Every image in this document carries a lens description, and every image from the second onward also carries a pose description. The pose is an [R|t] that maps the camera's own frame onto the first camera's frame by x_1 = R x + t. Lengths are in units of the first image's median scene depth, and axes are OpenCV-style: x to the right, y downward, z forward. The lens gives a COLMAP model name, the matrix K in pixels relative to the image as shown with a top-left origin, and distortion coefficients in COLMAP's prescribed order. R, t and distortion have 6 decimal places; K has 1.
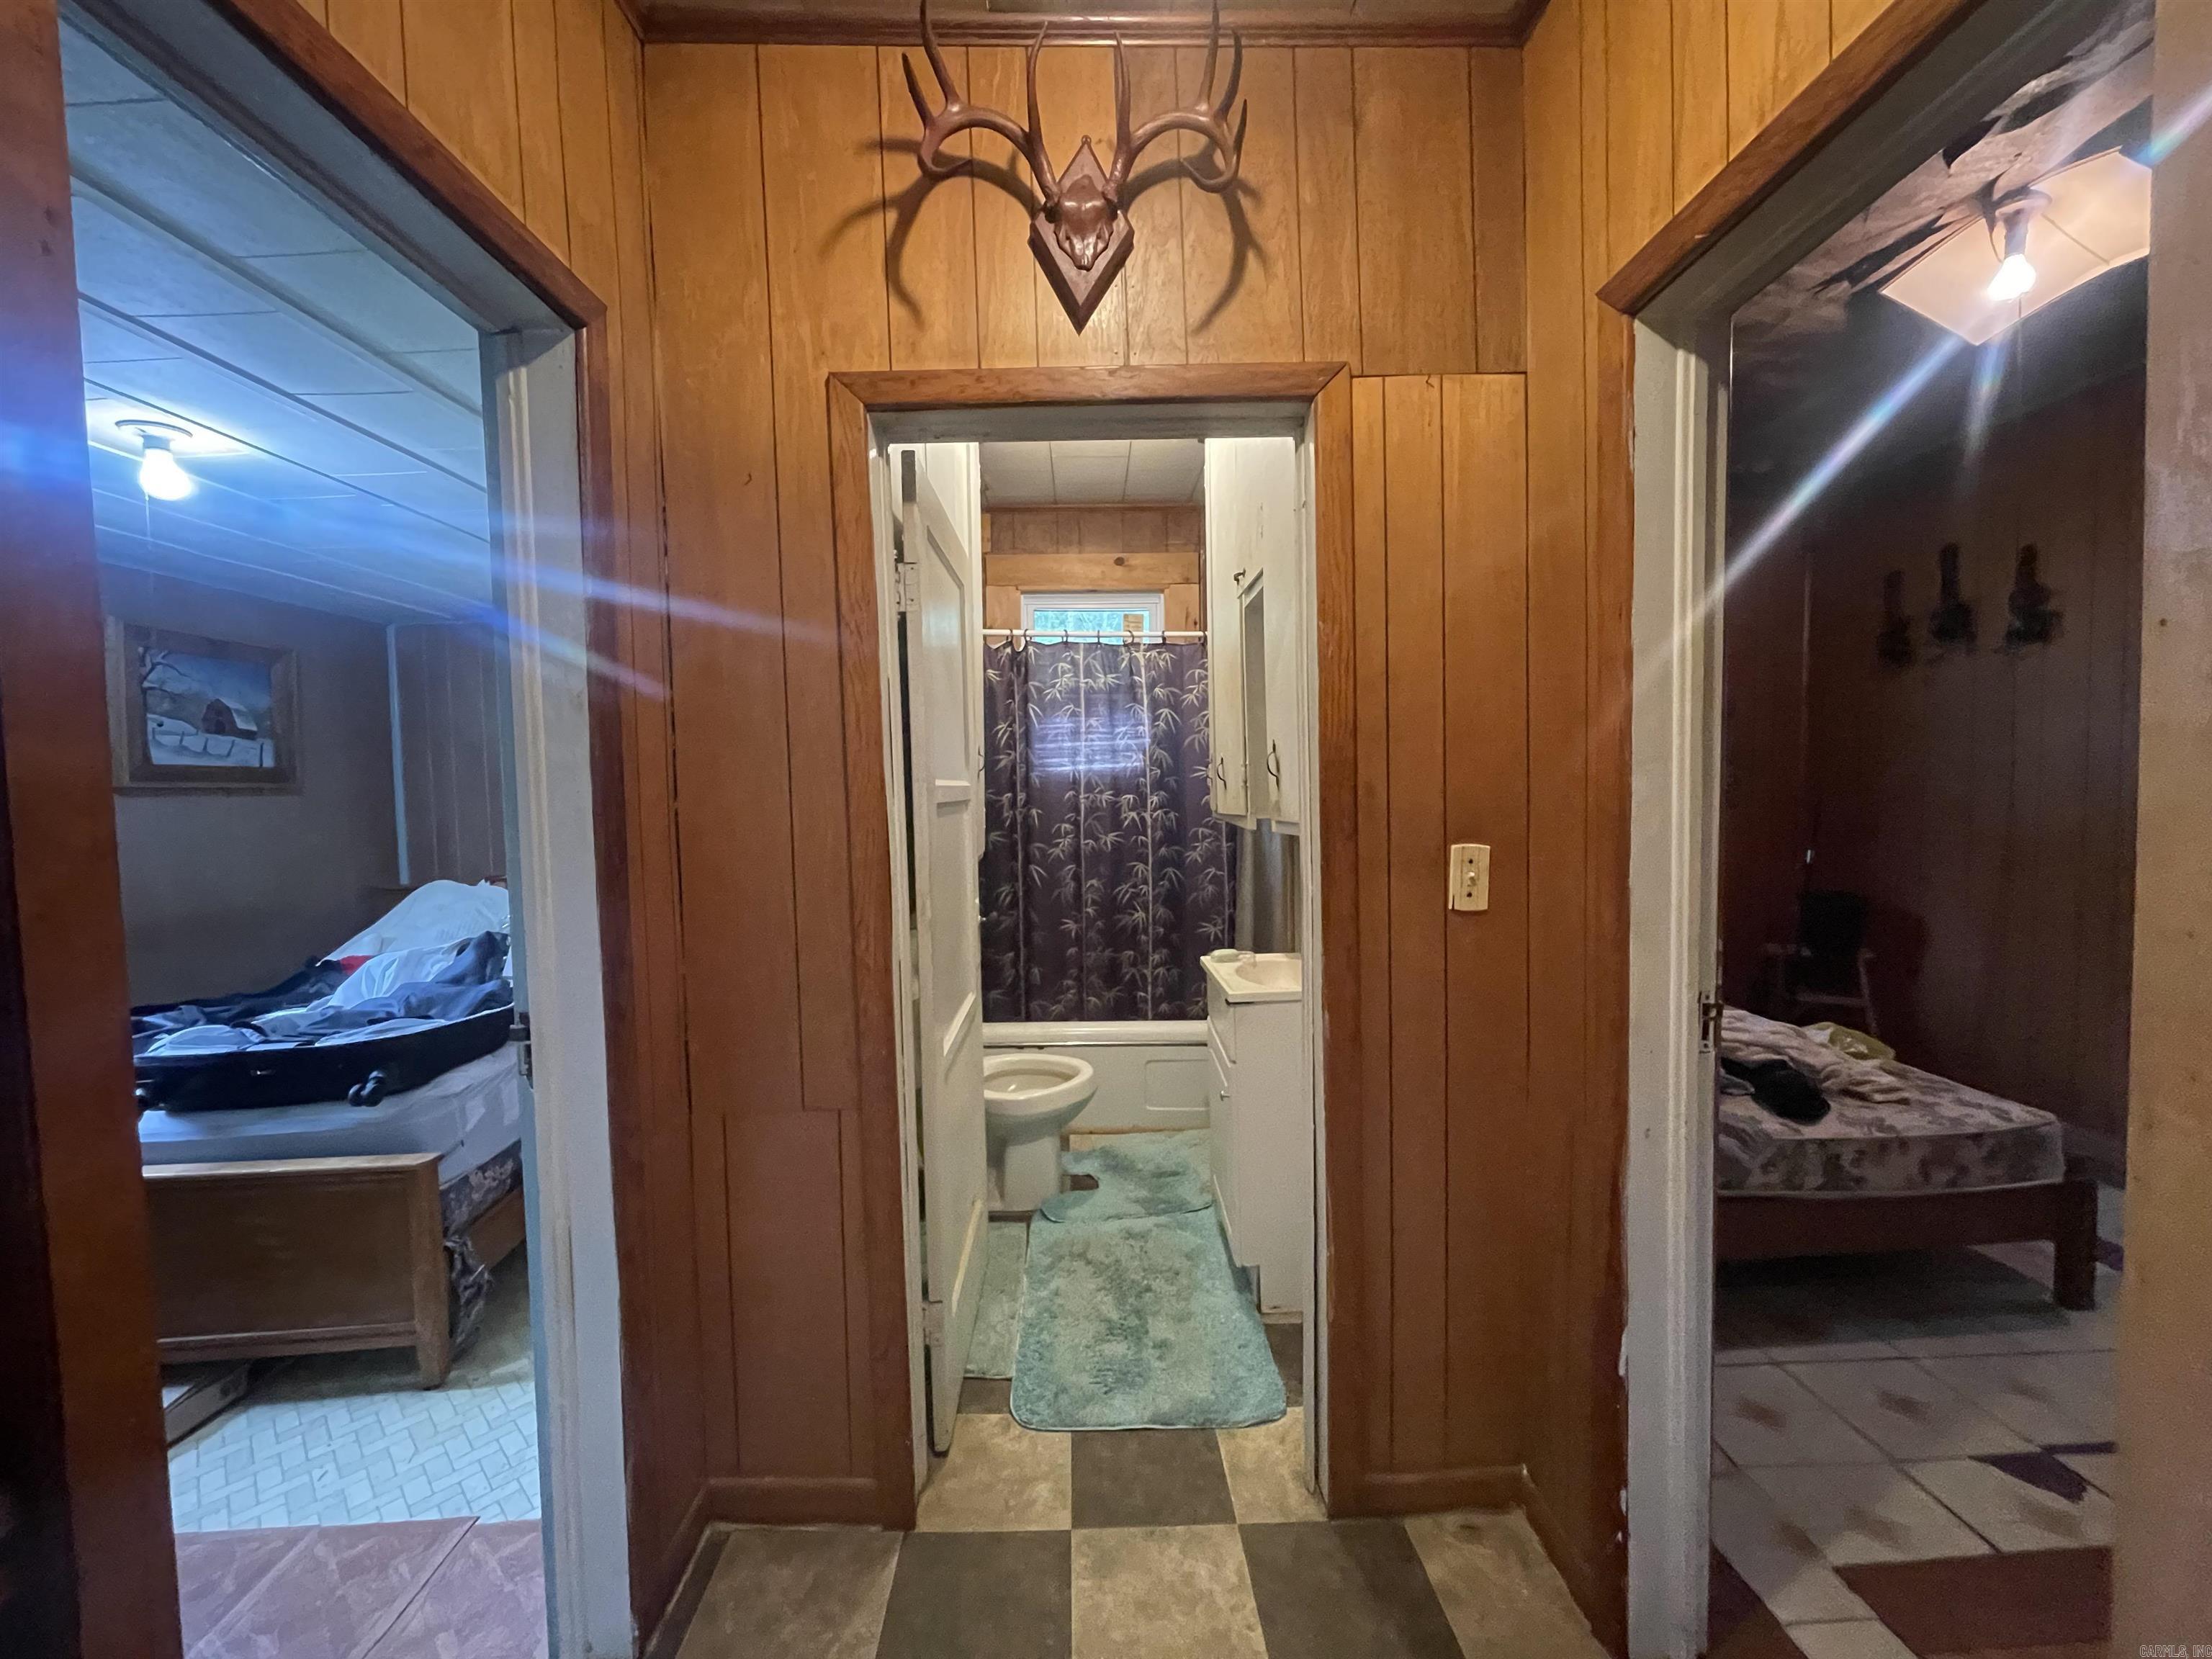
lens RADIAL K [[889.6, 0, 1103.5], [0, 889.6, 830.4], [0, 0, 1]] dist [0.000744, -0.000382]
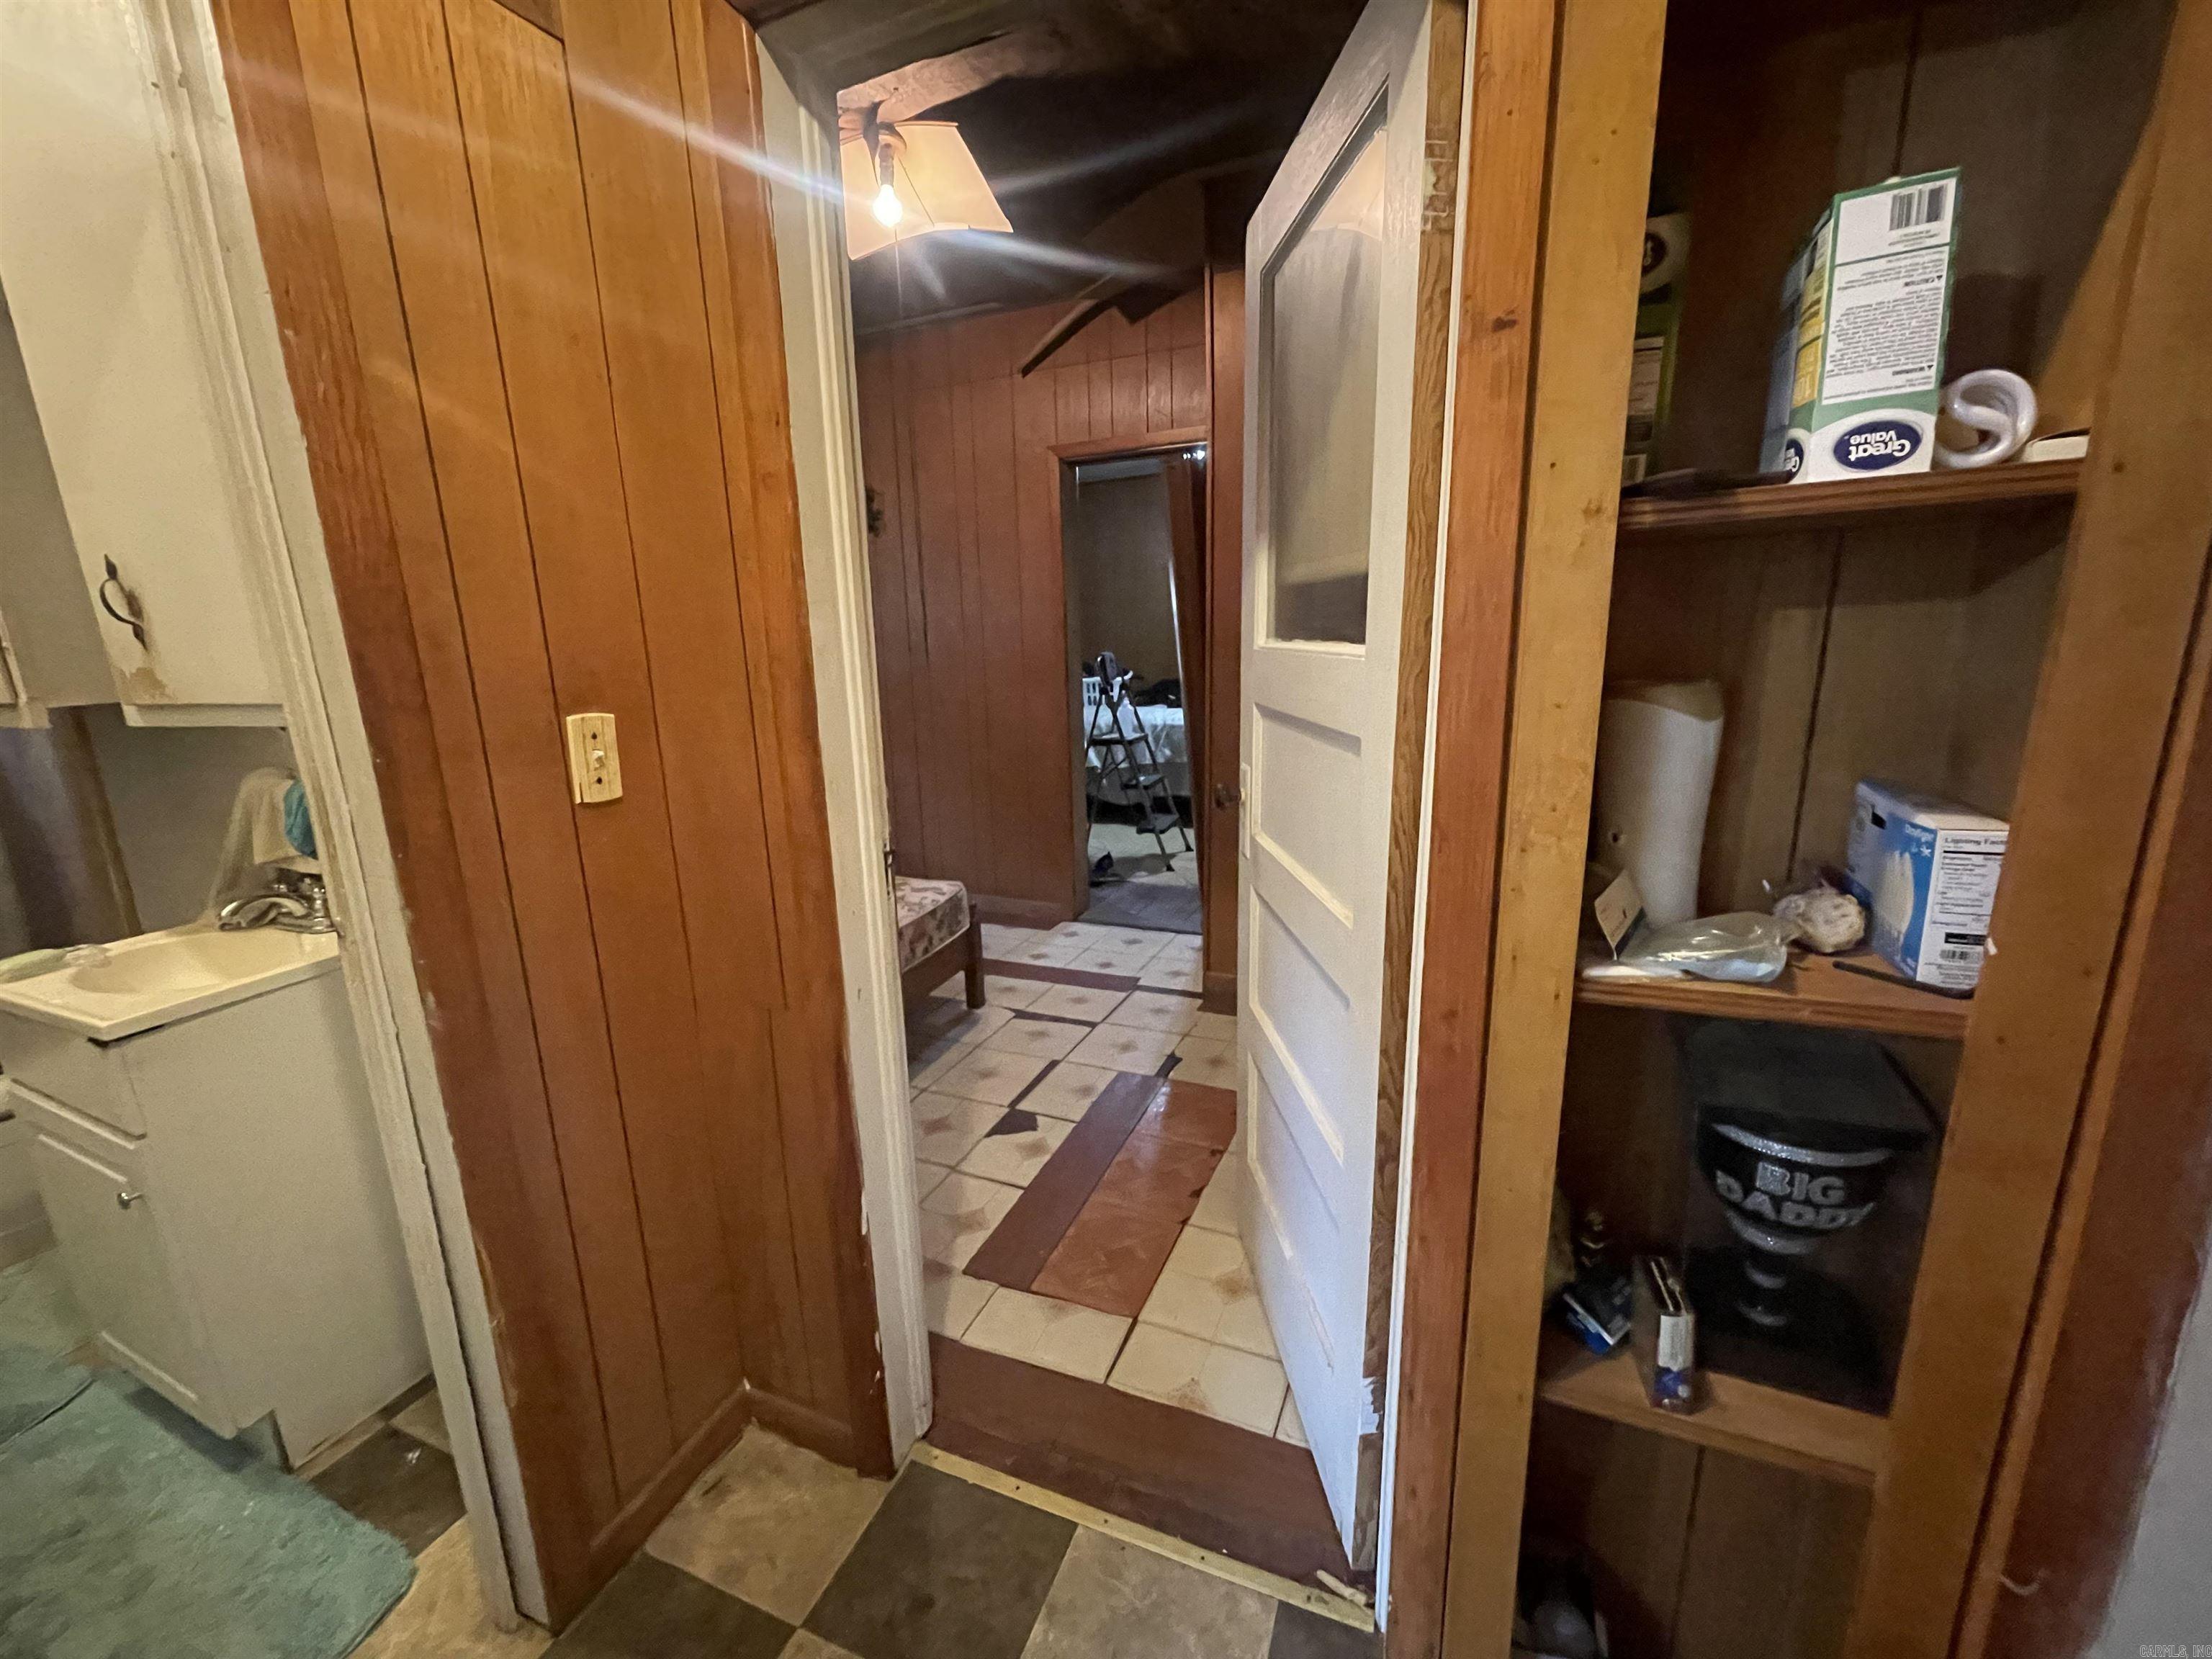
lens RADIAL K [[889.6, 0, 1095.7], [0, 889.6, 830.5], [0, 0, 1]] dist [0.000744, -0.000382]
pose [[0.421223, -0.186761, 0.887520, -0.070318], [0.059671, 0.982155, 0.178355, 0.002618], [-0.904992, -0.022168, 0.424850, 0.219531]]
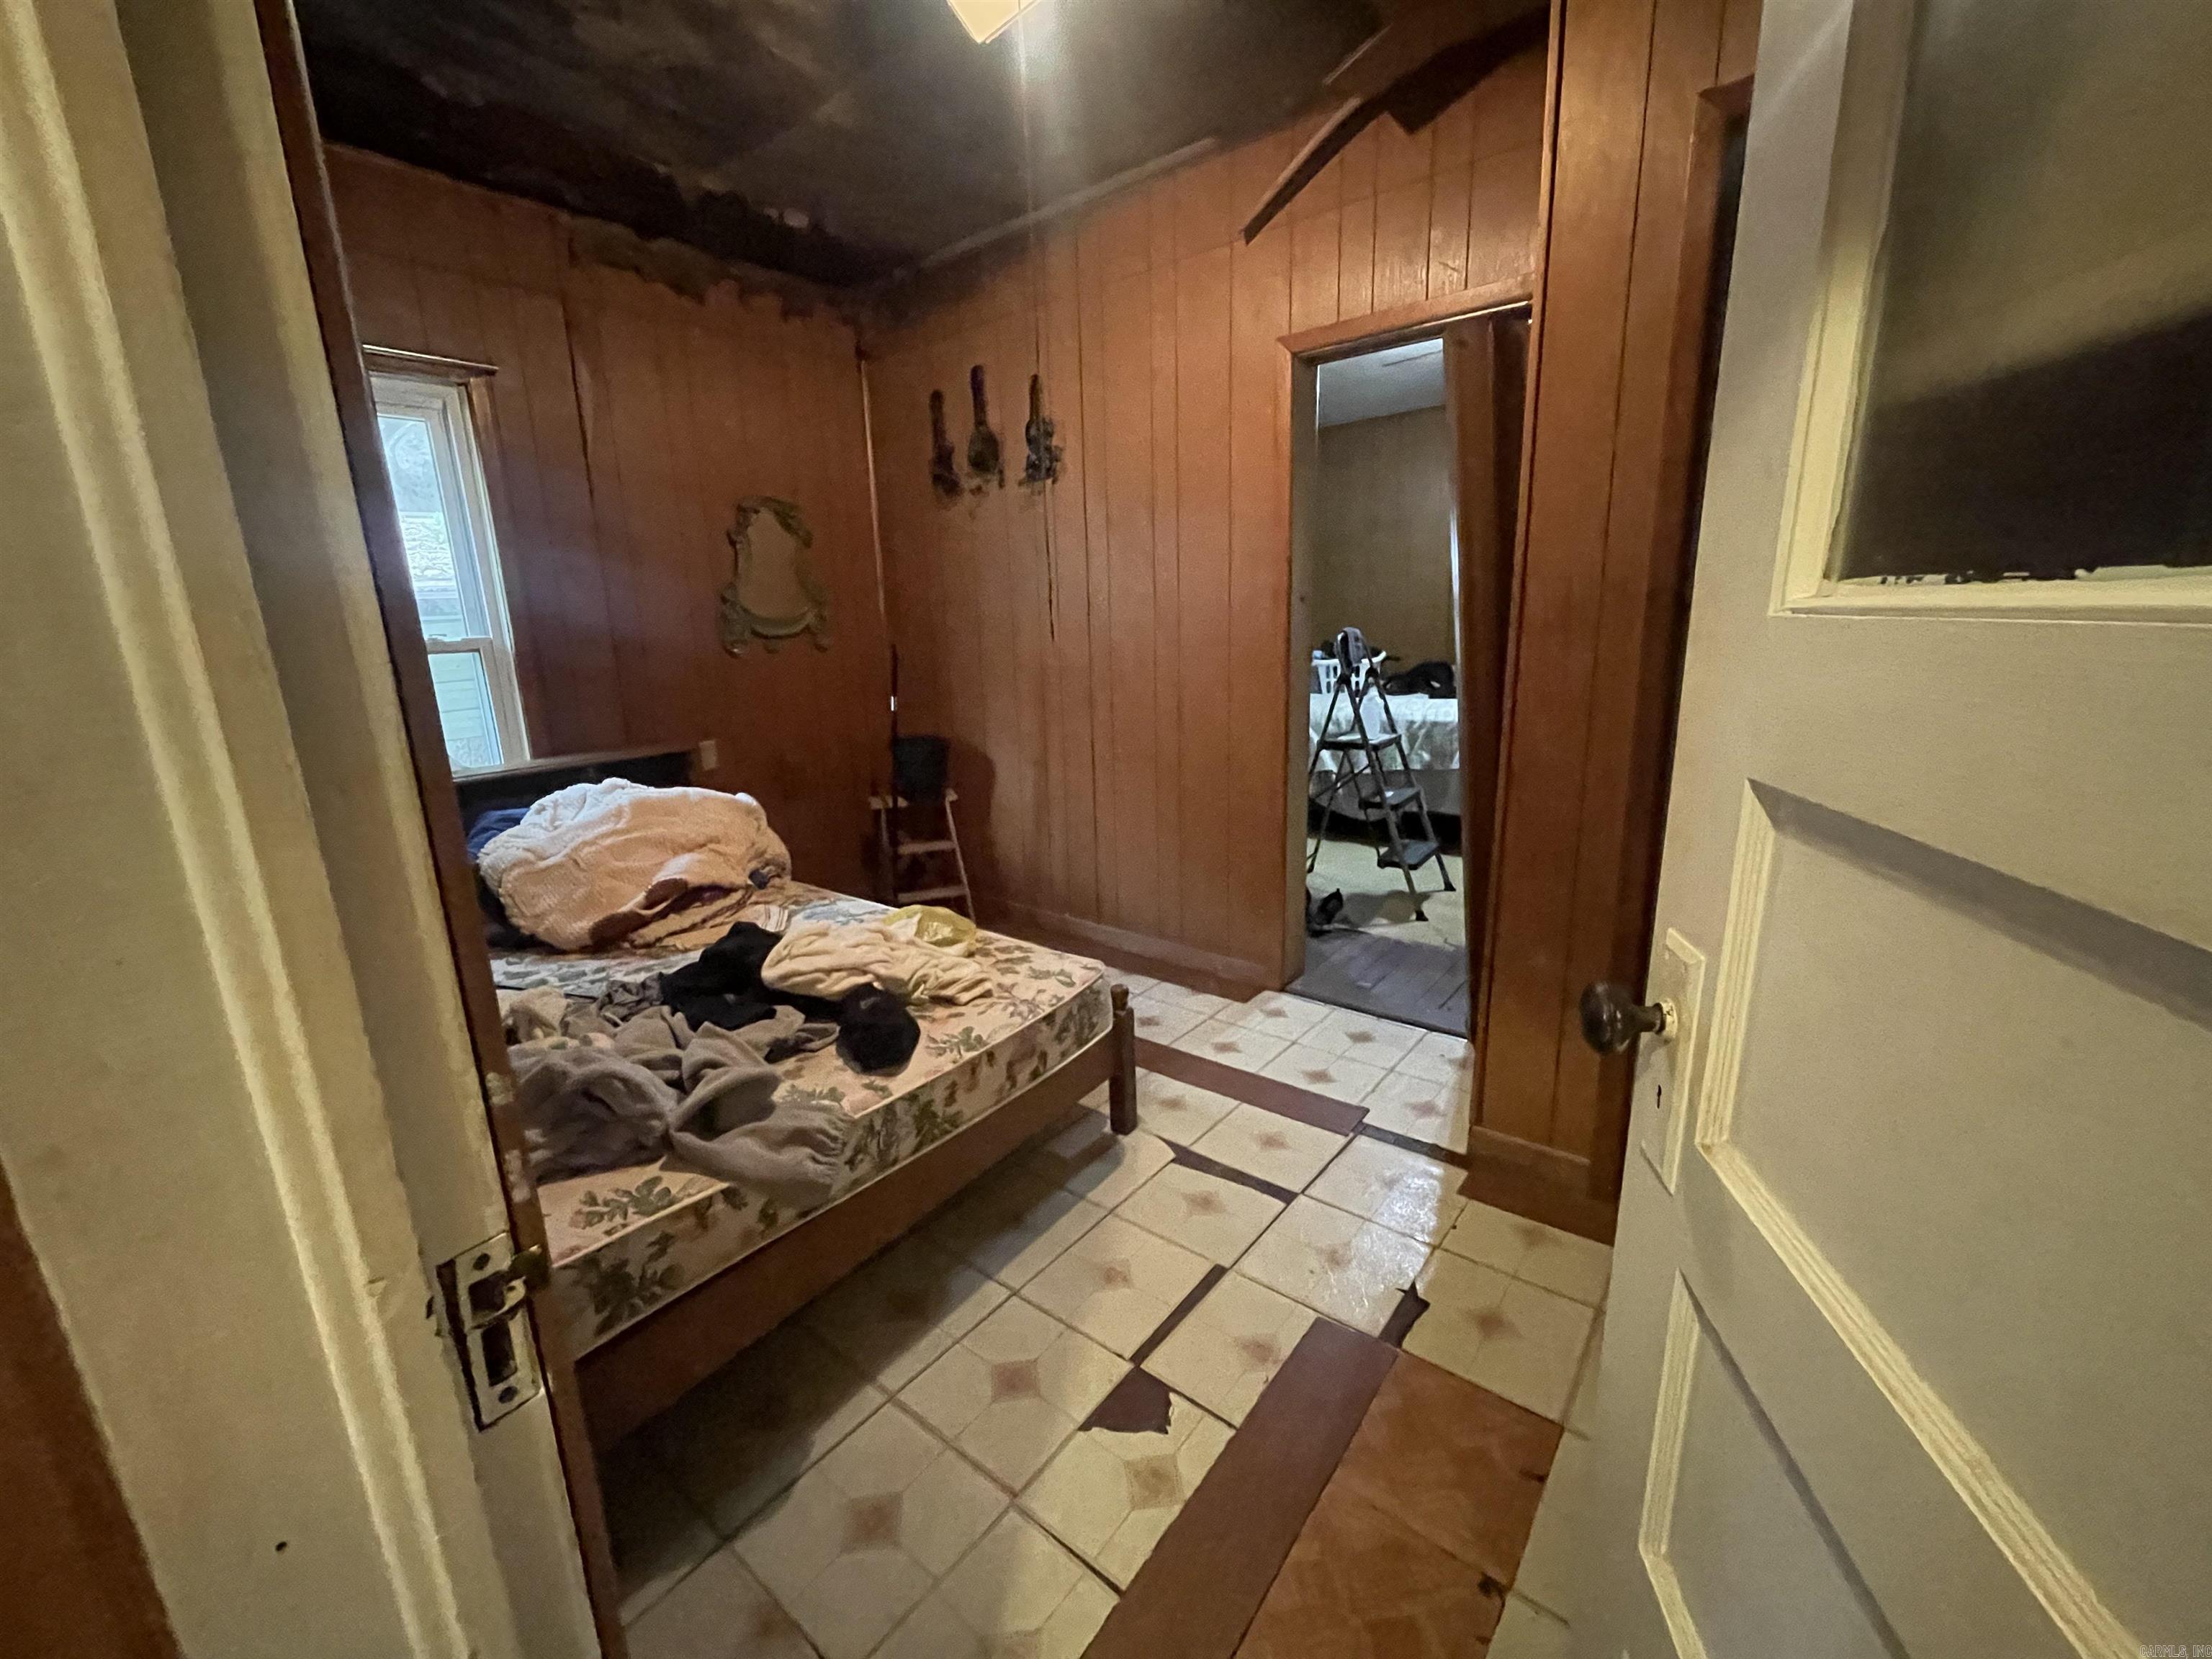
lens RADIAL K [[889.6, 0, 1091.9], [0, 889.6, 838.6], [0, 0, 1]] dist [0.000744, -0.000382]
pose [[0.650237, -0.187824, 0.736148, 0.381517], [0.061436, 0.978785, 0.195465, -0.003554], [-0.757244, -0.081872, 0.647981, 0.401212]]
